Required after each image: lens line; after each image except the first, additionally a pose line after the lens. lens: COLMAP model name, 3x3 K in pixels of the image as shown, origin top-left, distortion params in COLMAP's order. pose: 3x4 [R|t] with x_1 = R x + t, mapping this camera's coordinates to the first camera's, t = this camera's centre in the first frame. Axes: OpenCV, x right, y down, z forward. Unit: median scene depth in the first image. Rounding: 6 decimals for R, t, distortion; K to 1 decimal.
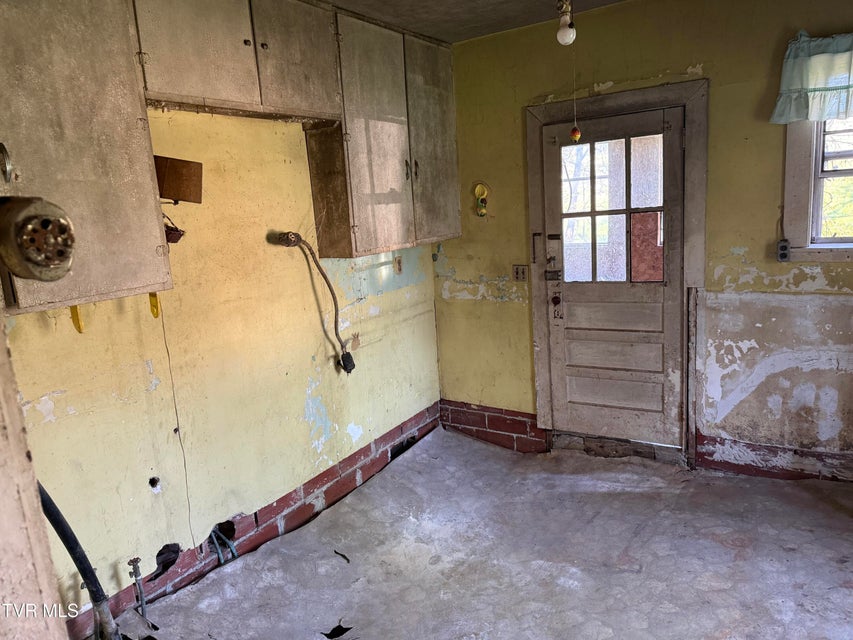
lens RADIAL K [[605.5, 0, 425.9], [0, 605.5, 316.5], [0, 0, 1]] dist [0.066853, -0.056040]
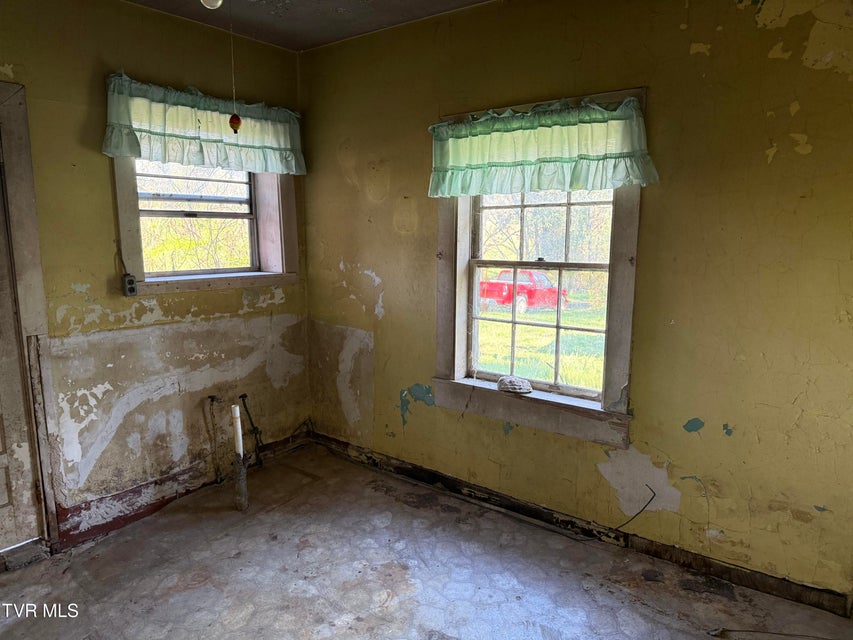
lens RADIAL K [[605.5, 0, 422.2], [0, 605.5, 322.2], [0, 0, 1]] dist [0.066853, -0.056040]
pose [[0.117101, -0.084972, 0.989478, -0.325053], [0.180755, 0.981515, 0.062896, -0.023455], [-0.976532, 0.171488, 0.130295, 0.396439]]
